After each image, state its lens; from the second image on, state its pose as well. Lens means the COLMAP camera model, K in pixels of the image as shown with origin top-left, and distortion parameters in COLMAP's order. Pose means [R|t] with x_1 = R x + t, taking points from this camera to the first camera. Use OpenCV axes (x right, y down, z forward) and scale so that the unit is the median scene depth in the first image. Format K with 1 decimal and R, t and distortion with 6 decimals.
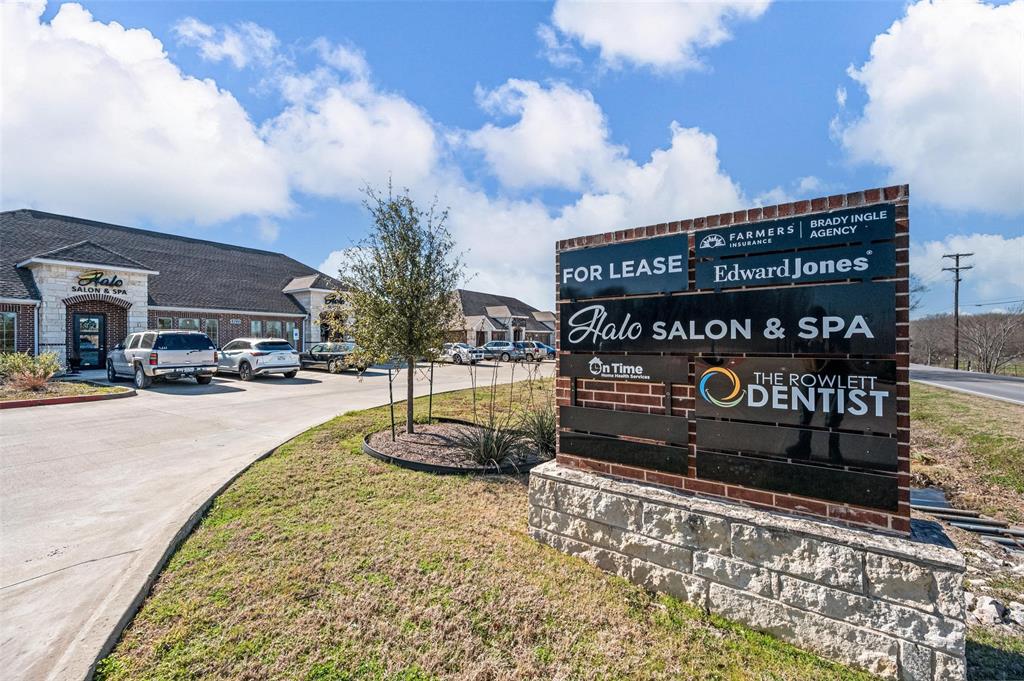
lens RADIAL K [[403.1, 0, 514.8], [0, 403.1, 337.6], [0, 0, 1]] dist [-0.000060, 0.000215]
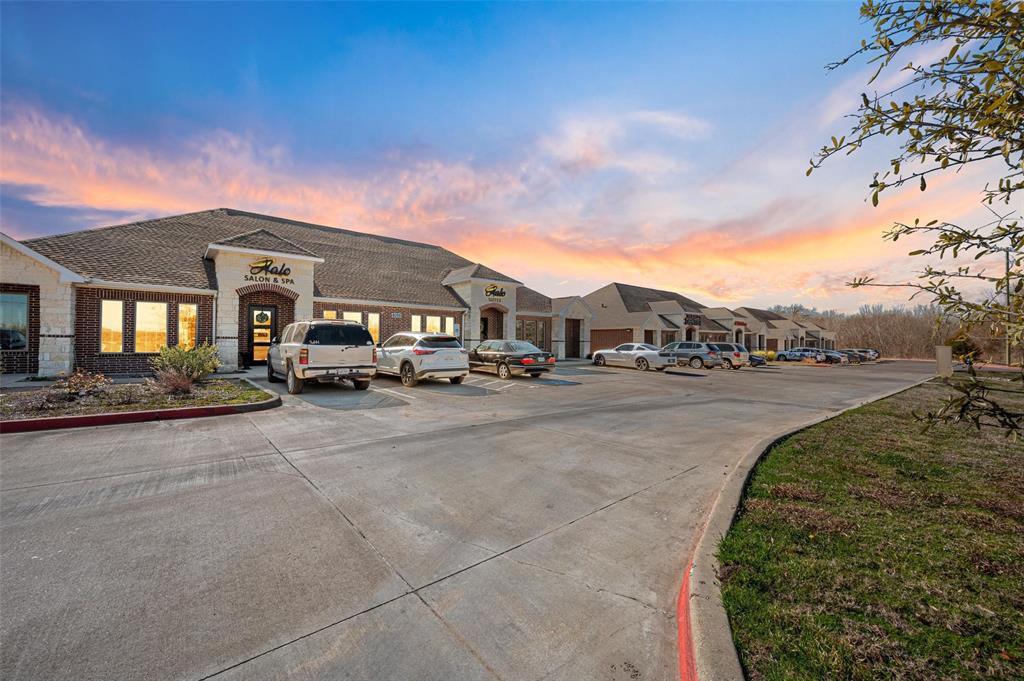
lens RADIAL K [[400.3, 0, 515.5], [0, 400.3, 341.8], [0, 0, 1]] dist [0.002332, 0.000236]
pose [[0.950073, 0.010654, -0.311847, -0.210484], [-0.009095, 0.999938, 0.006454, 0.012936], [0.311896, -0.003296, 0.950111, 0.304166]]
